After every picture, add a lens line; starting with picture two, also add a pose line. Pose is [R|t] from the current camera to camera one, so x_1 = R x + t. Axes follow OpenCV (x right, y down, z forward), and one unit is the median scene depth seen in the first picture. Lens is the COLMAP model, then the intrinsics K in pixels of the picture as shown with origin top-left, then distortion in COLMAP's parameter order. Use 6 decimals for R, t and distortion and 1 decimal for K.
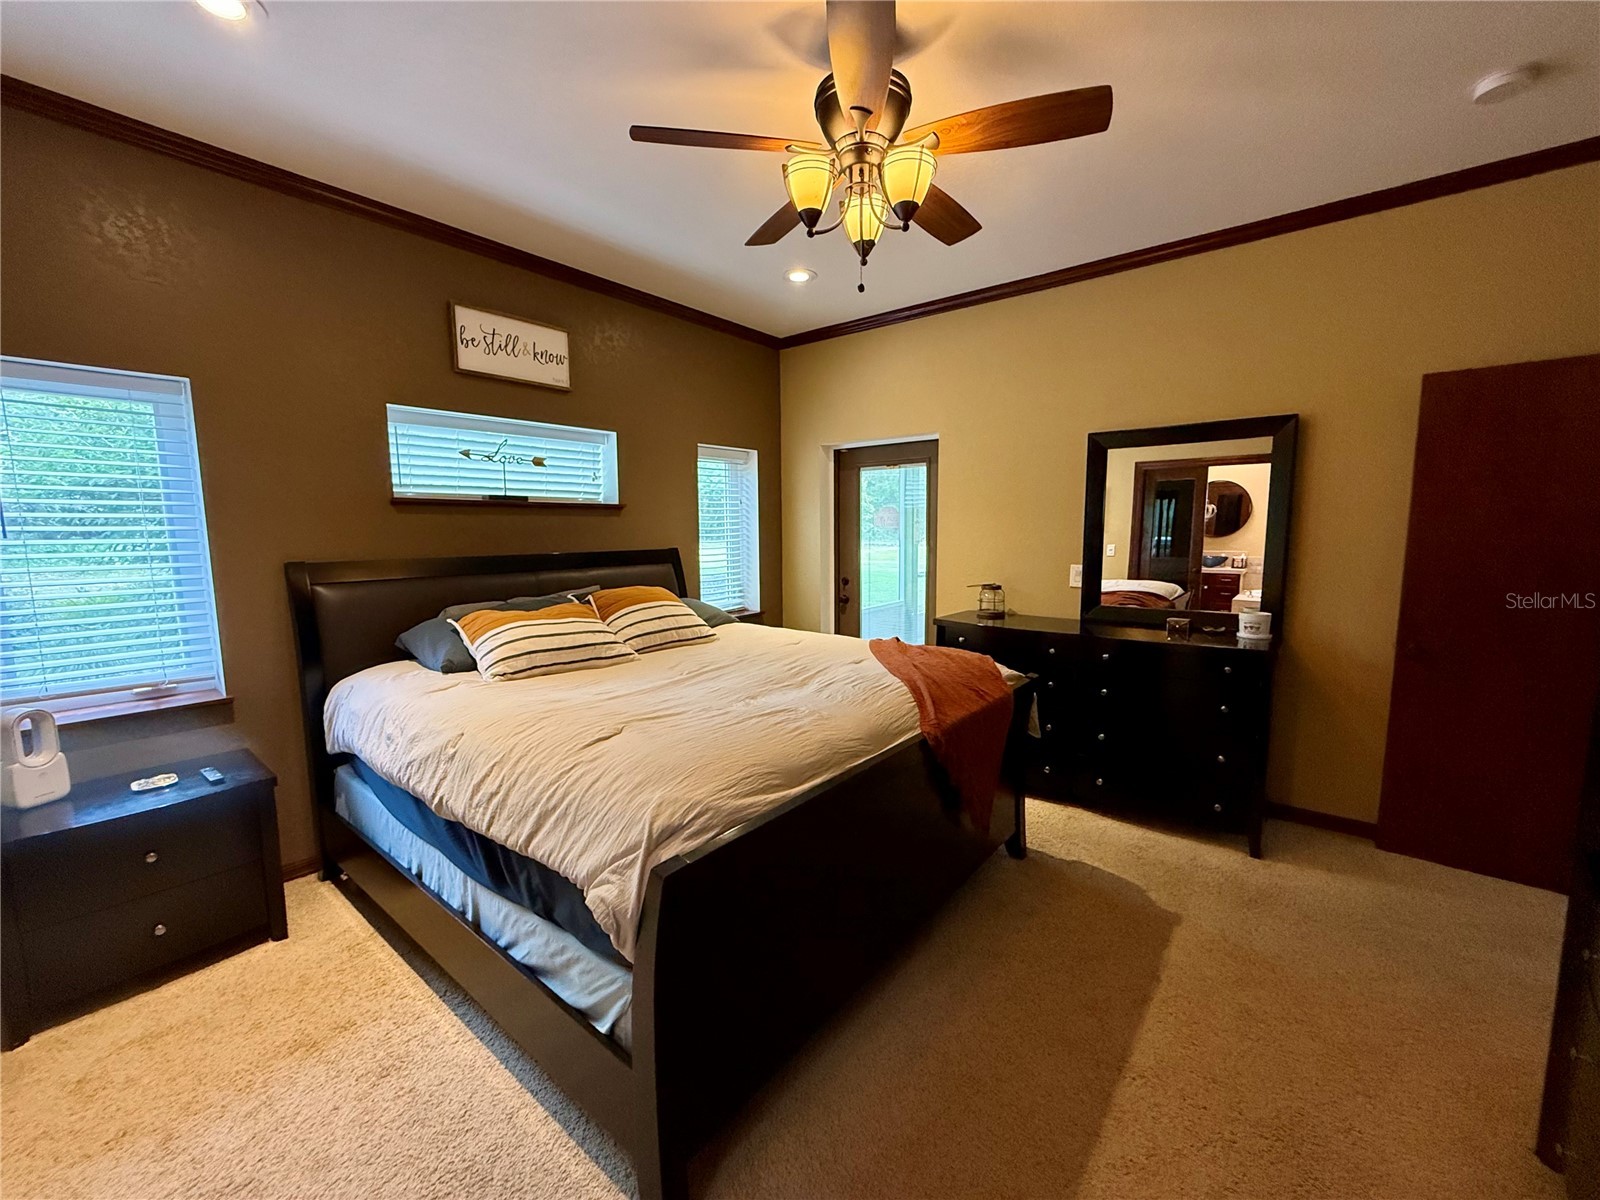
lens RADIAL K [[637.8, 0, 794.6], [0, 637.8, 600.4], [0, 0, 1]] dist [-0.001431, 0.000204]
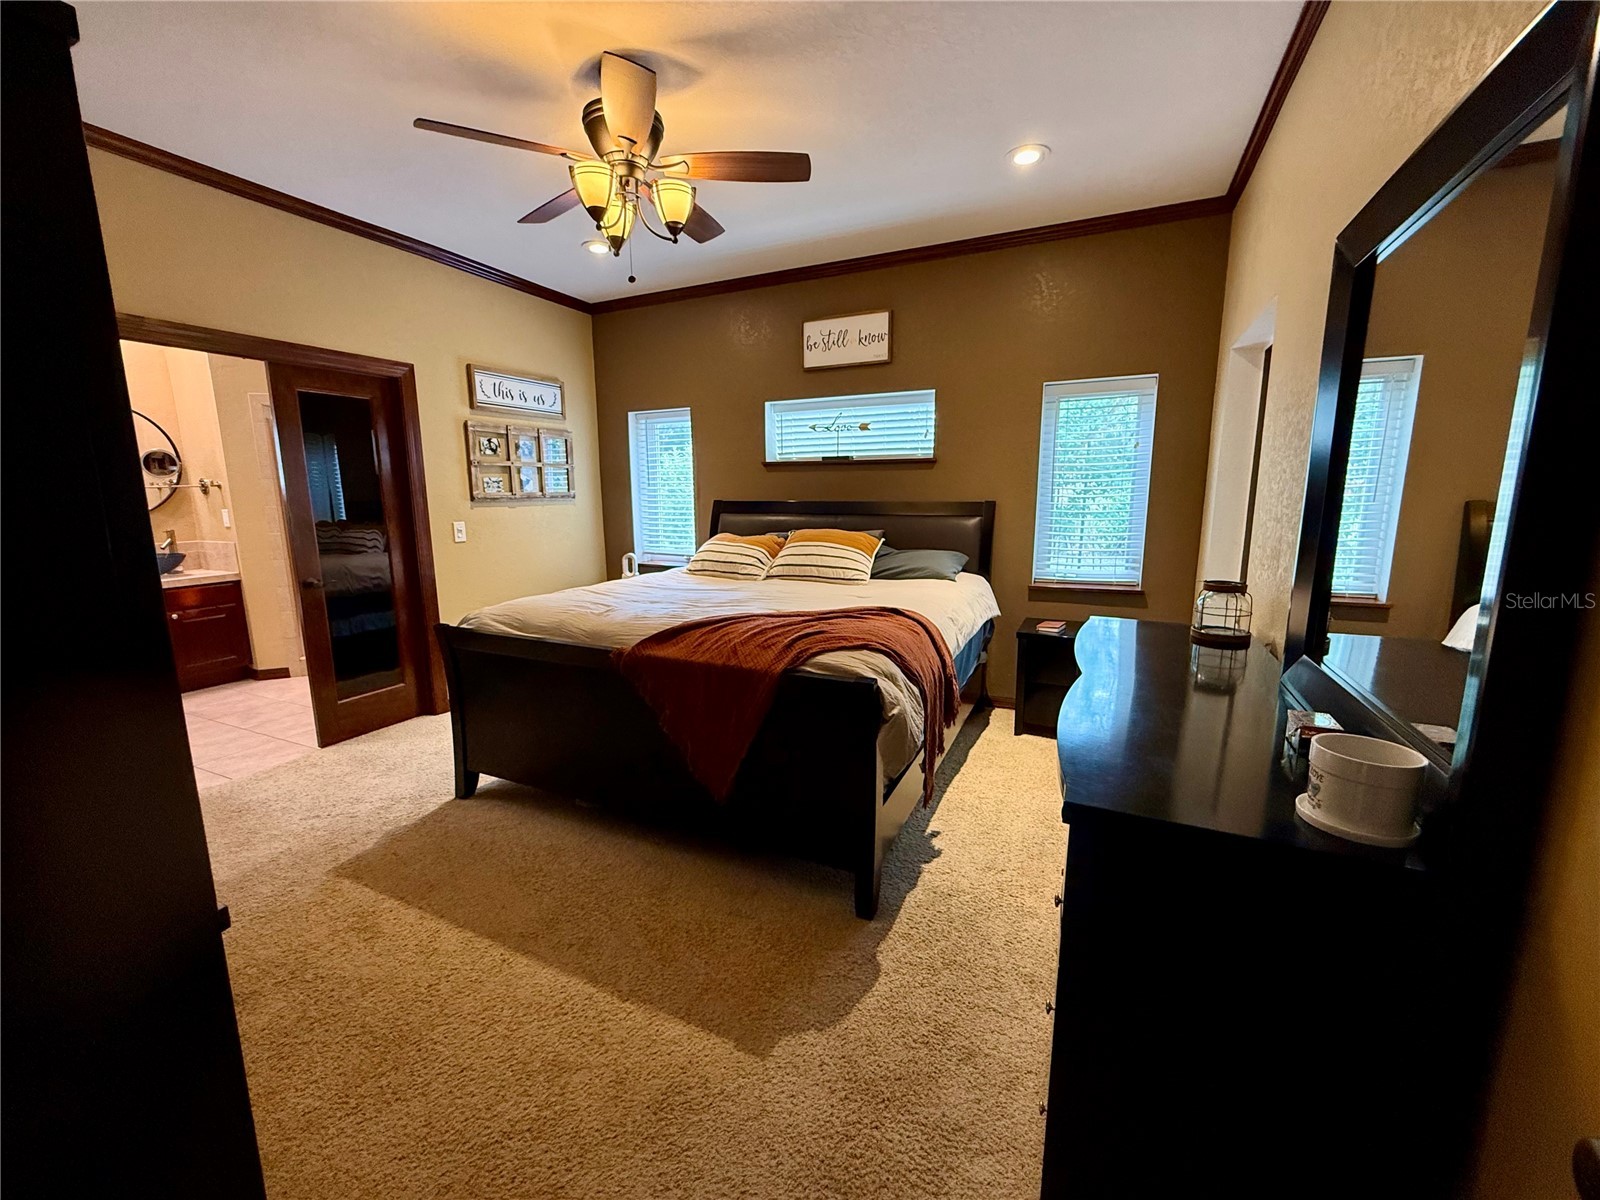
lens RADIAL K [[639.0, 0, 795.4], [0, 639.0, 600.4], [0, 0, 1]] dist [0.000496, -0.000363]
pose [[0.238750, 0.171323, -0.955849, 0.880321], [-0.107877, 0.982901, 0.149227, -0.060801], [0.965071, 0.067486, 0.253149, 0.623649]]
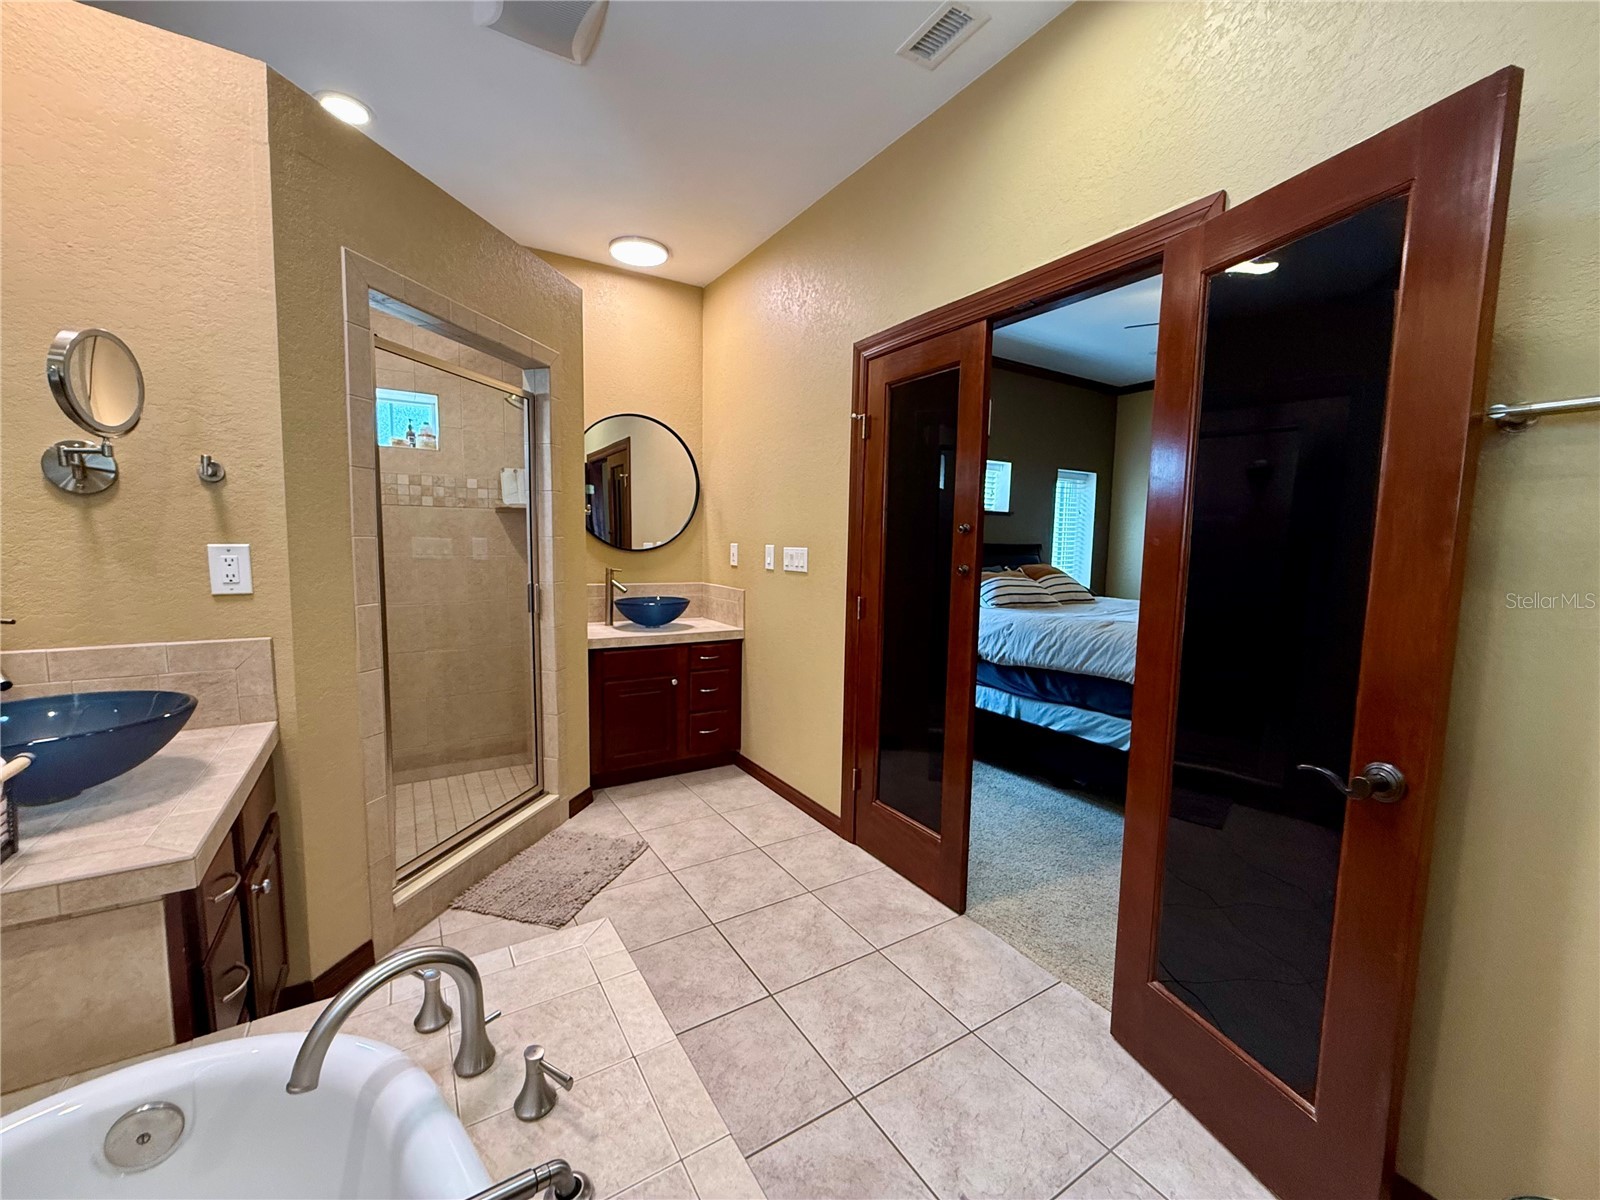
lens RADIAL K [[639.0, 0, 795.4], [0, 639.0, 600.4], [0, 0, 1]] dist [0.000496, -0.000363]
pose [[0.946878, 0.055515, -0.316765, -0.313436], [-0.062959, 0.997927, -0.013305, 0.120381], [0.315369, 0.032541, 0.948411, -0.635260]]
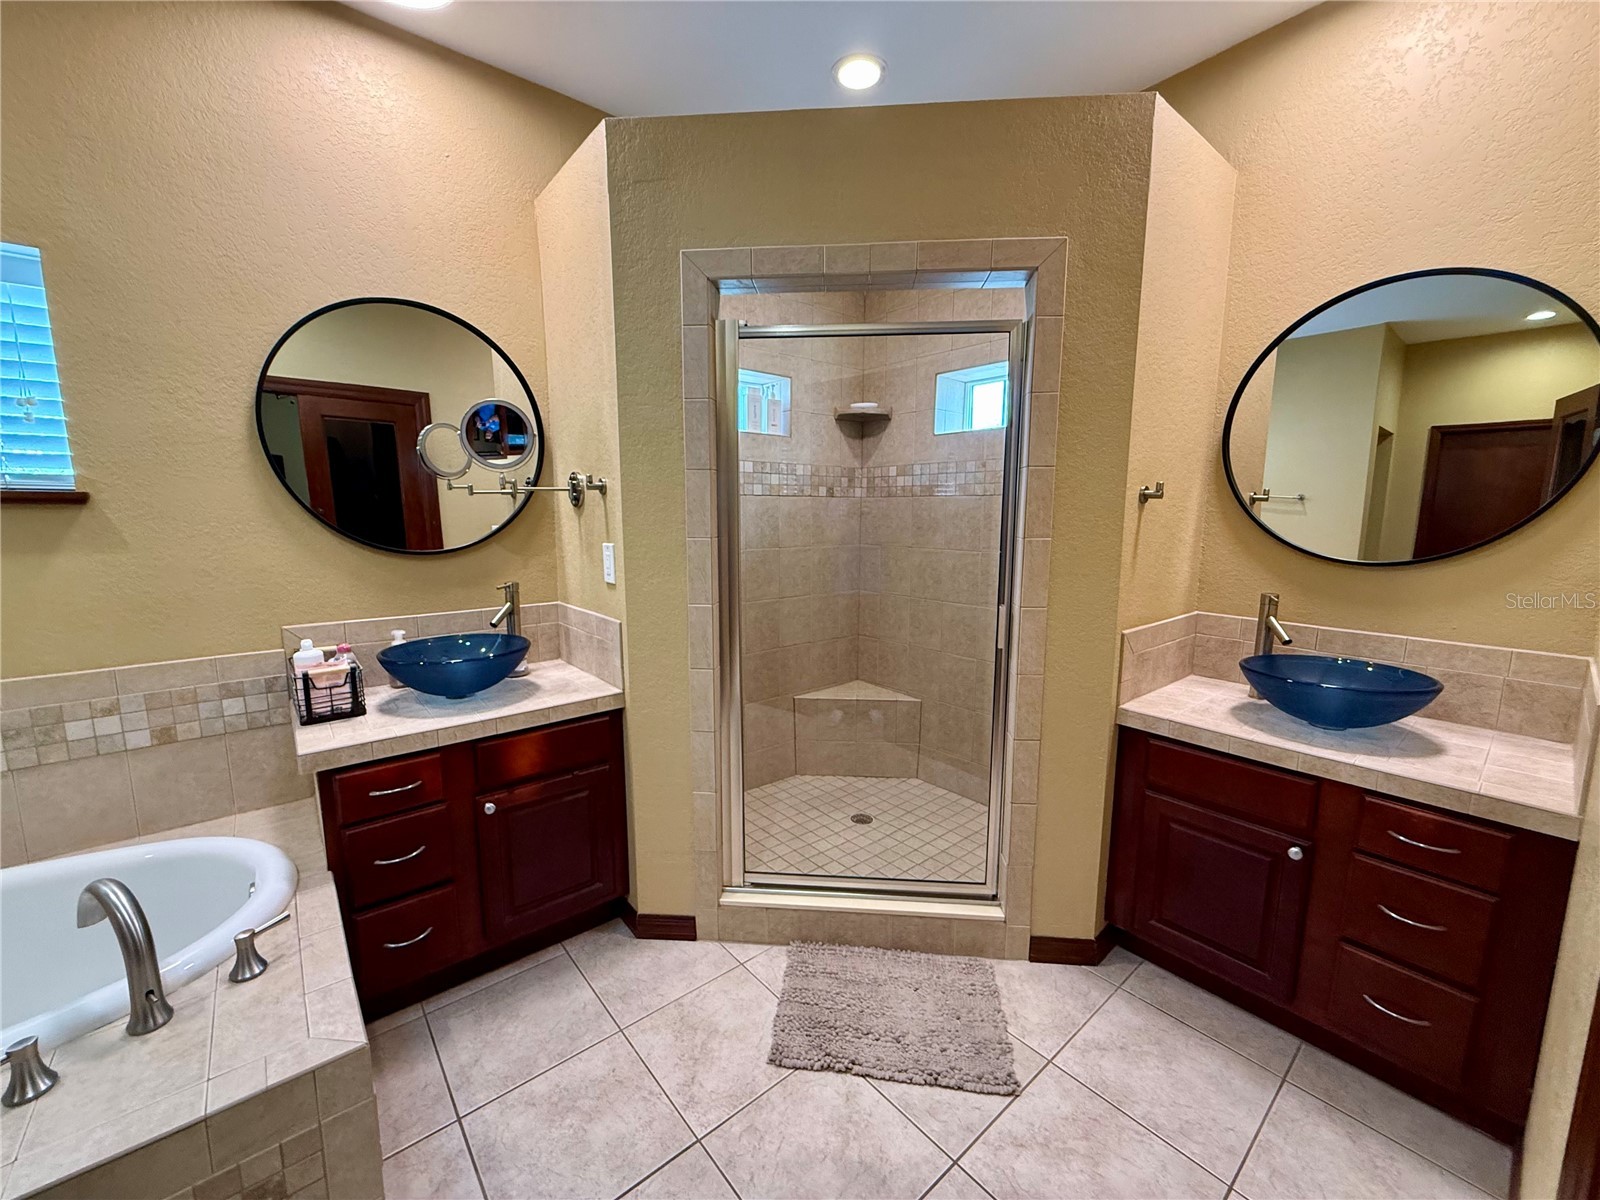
lens RADIAL K [[637.8, 0, 794.6], [0, 637.8, 600.4], [0, 0, 1]] dist [-0.001431, 0.000204]
pose [[-0.190300, 0.146907, -0.970672, -0.310779], [-0.115724, 0.978490, 0.170778, 0.023311], [0.974881, 0.144829, -0.169206, -0.002038]]
